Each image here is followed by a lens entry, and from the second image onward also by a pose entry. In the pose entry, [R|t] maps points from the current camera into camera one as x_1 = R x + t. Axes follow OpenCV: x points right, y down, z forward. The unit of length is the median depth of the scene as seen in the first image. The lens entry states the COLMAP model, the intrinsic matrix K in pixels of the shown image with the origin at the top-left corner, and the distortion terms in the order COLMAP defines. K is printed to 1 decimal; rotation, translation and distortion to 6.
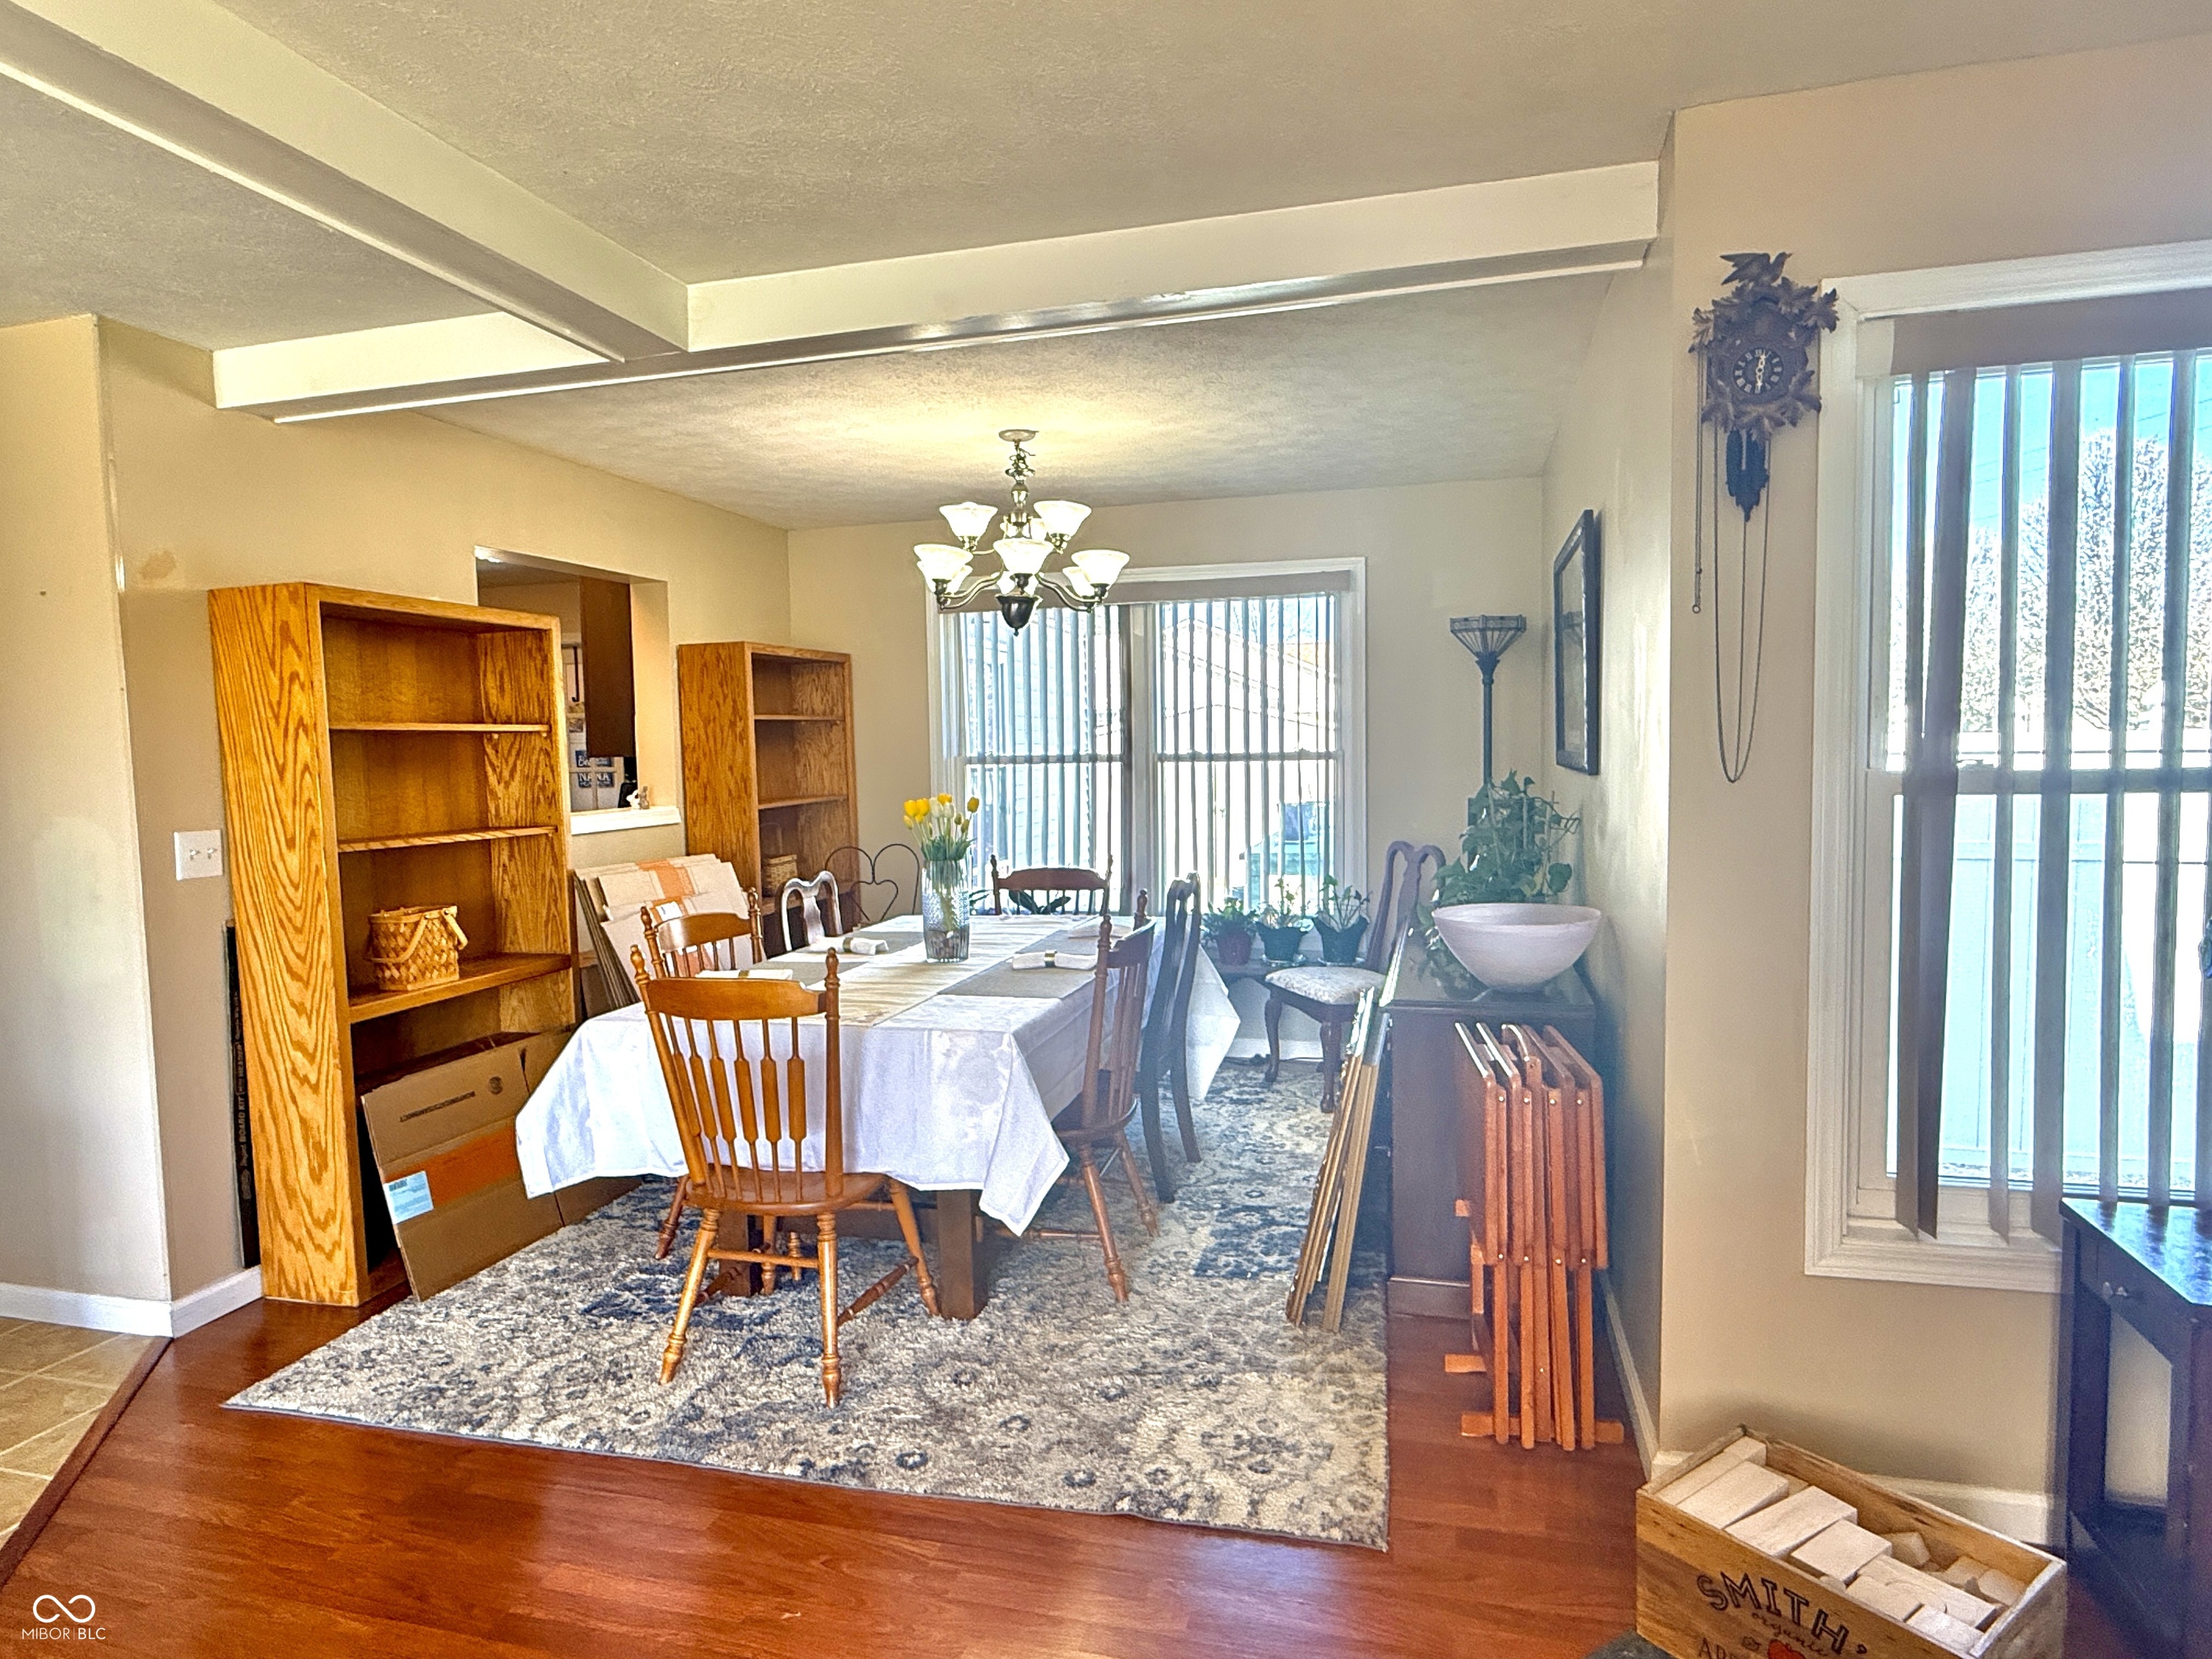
lens RADIAL K [[1243.6, 0, 1106.4], [0, 1243.6, 833.9], [0, 0, 1]] dist [-0.002766, 0.000220]
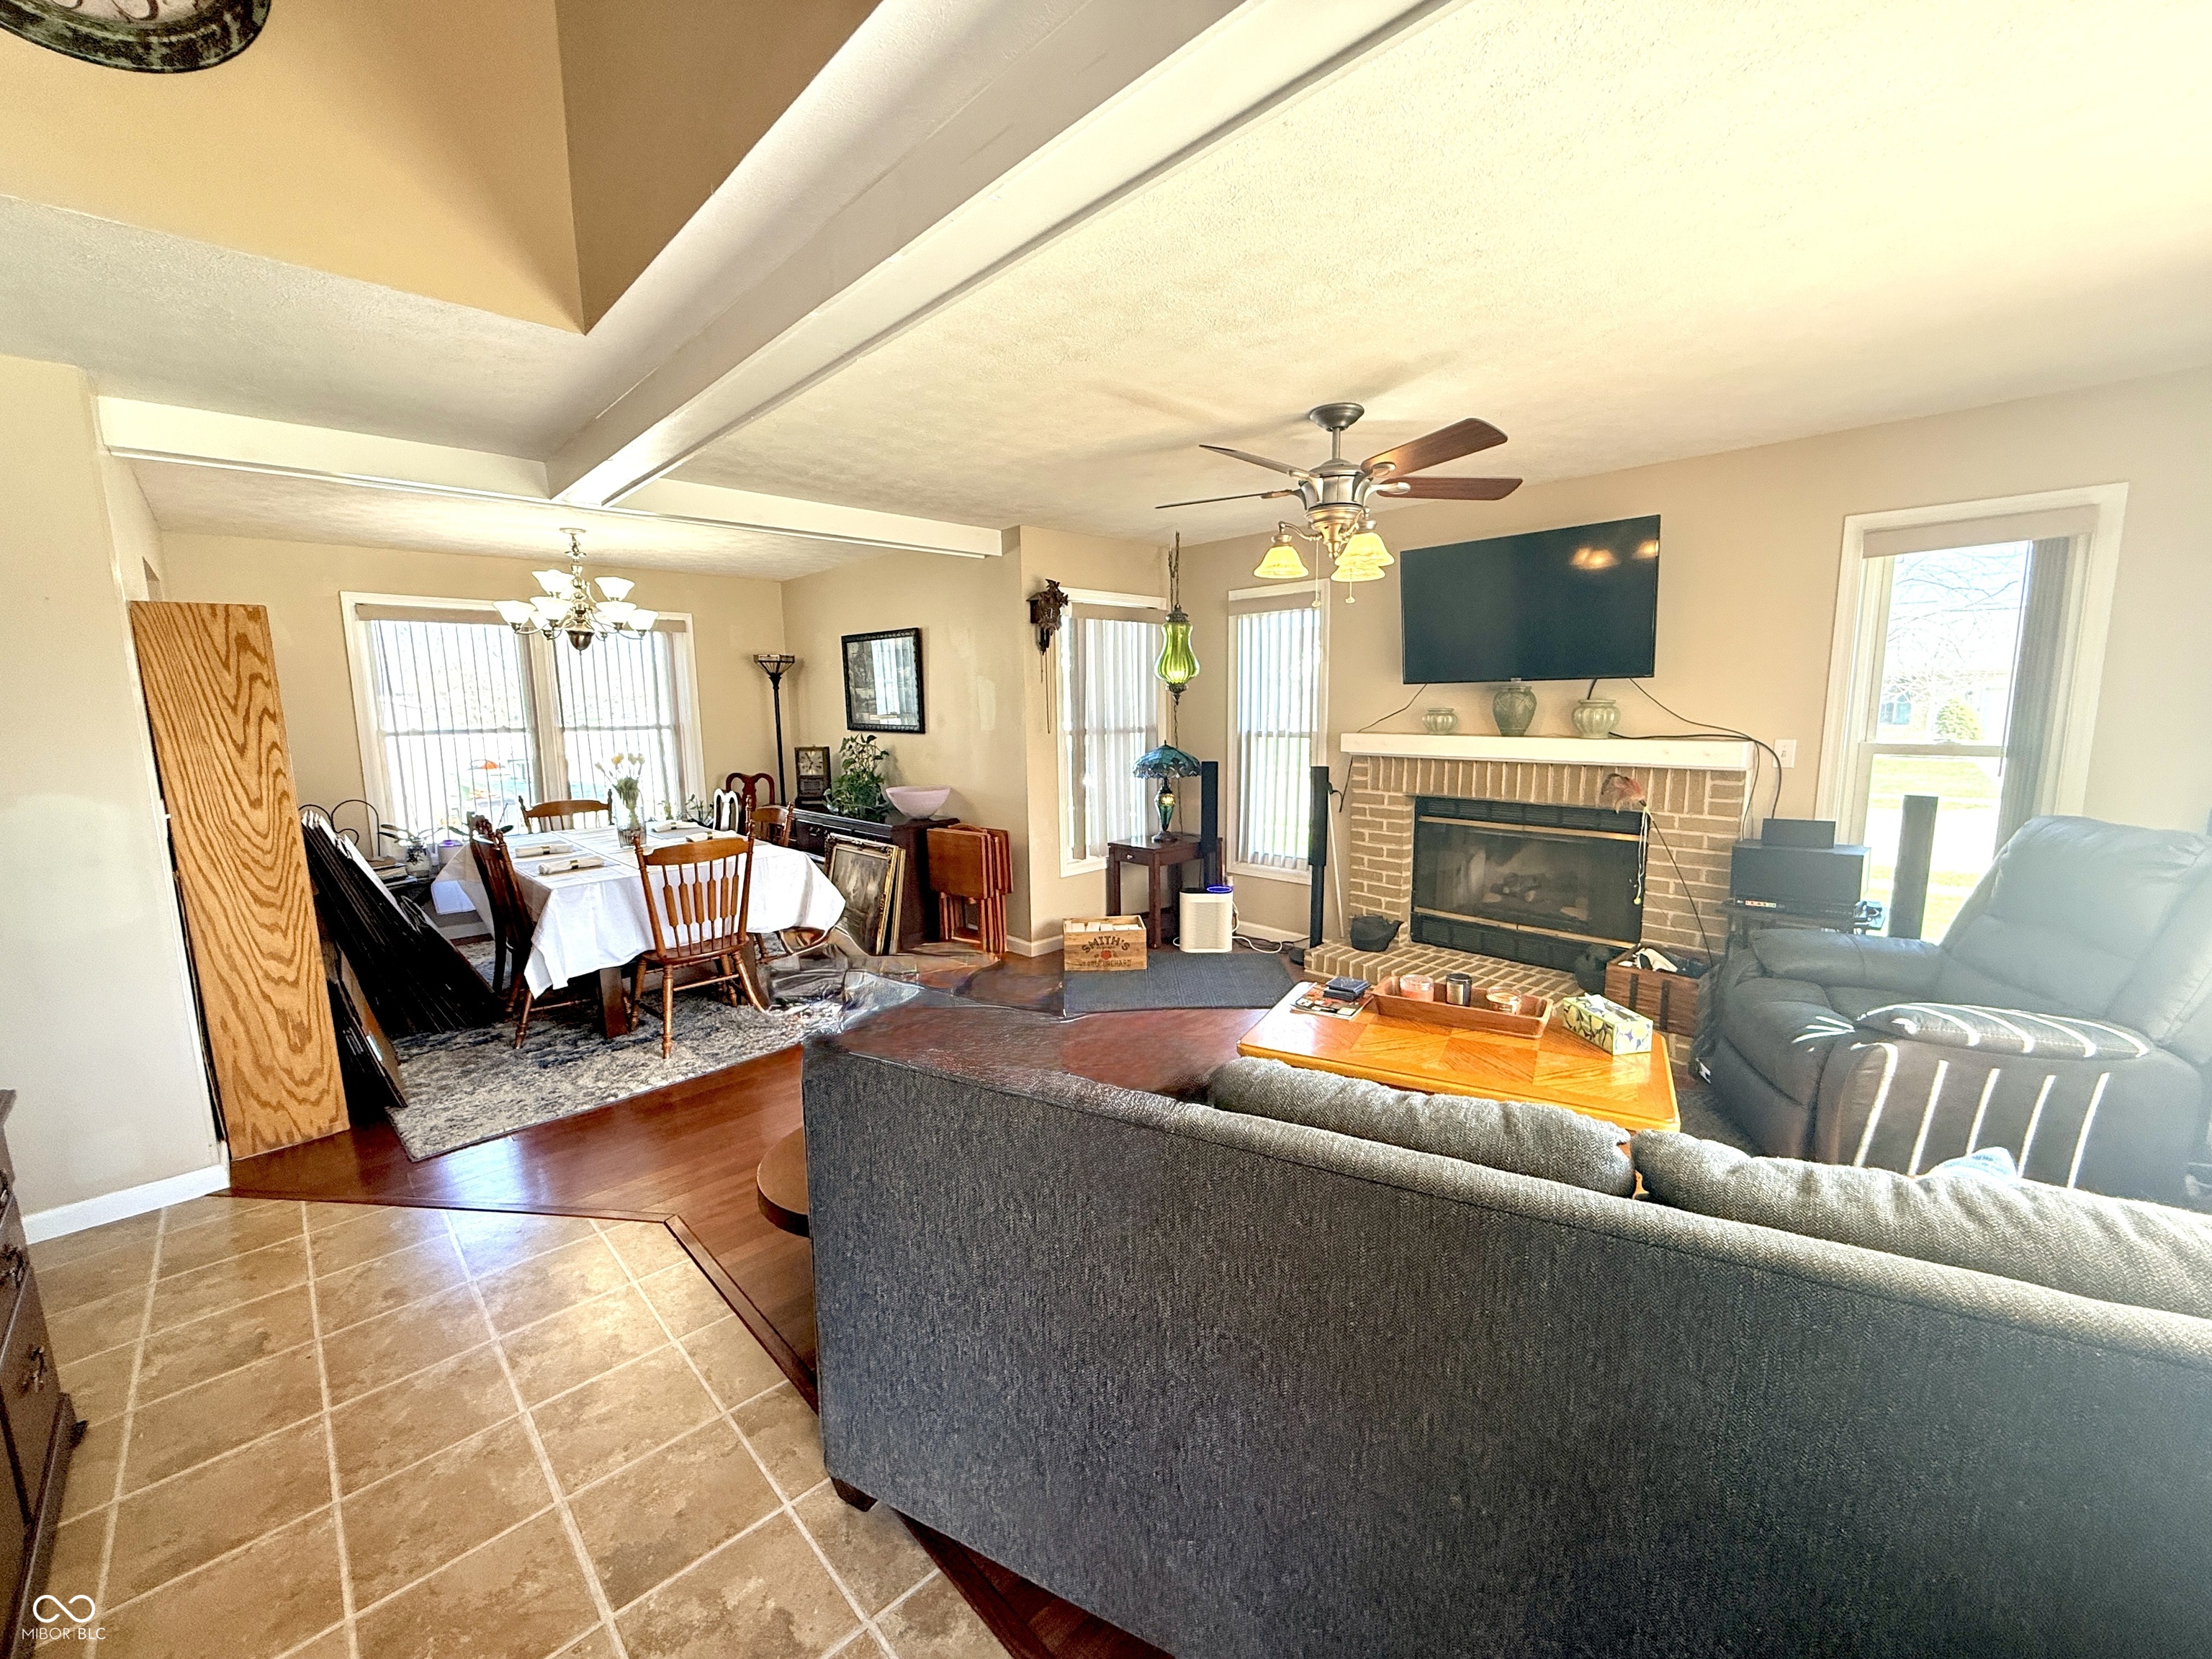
lens RADIAL K [[885.6, 0, 1099.5], [0, 885.6, 822.6], [0, 0, 1]] dist [-0.002089, -0.000239]
pose [[0.518655, -0.104897, 0.848524, -0.990209], [0.062976, 0.994436, 0.084442, 0.004732], [-0.852661, 0.009640, 0.522375, -0.252452]]
